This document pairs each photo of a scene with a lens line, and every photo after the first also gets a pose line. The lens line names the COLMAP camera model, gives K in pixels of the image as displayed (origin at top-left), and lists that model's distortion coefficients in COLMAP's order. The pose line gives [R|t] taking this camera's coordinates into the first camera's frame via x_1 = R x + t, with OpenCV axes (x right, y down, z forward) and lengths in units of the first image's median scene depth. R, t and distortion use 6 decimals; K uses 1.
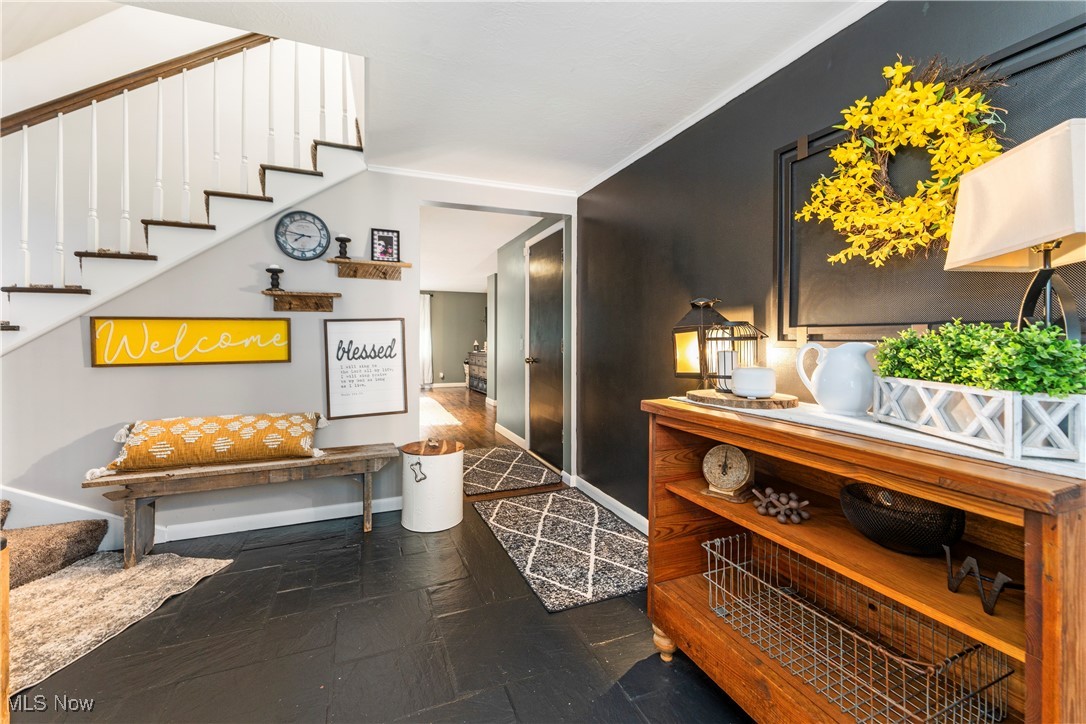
lens RADIAL K [[436.1, 0, 541.6], [0, 436.1, 337.4], [0, 0, 1]] dist [0.000410, 0.000050]
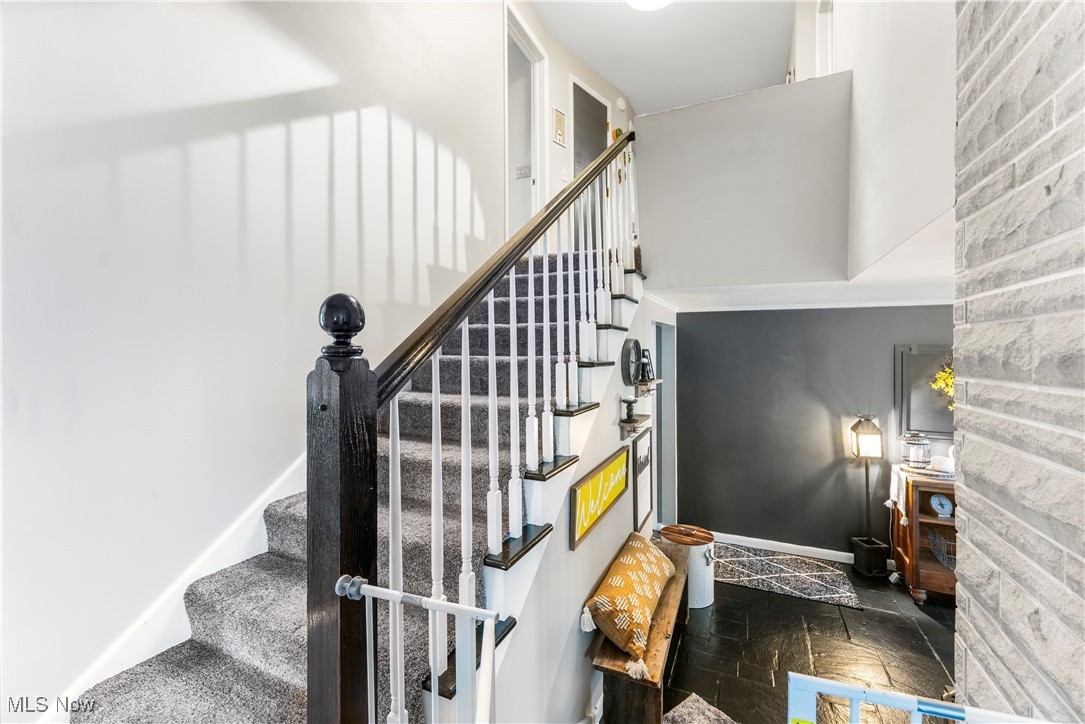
lens RADIAL K [[441.1, 0, 540.3], [0, 441.1, 354.7], [0, 0, 1]] dist [0.000338, 0.000097]
pose [[0.749684, -0.004293, 0.661782, -2.031579], [0.001615, 0.999988, 0.004657, -0.376384], [-0.661794, -0.002422, 0.749681, 0.527064]]
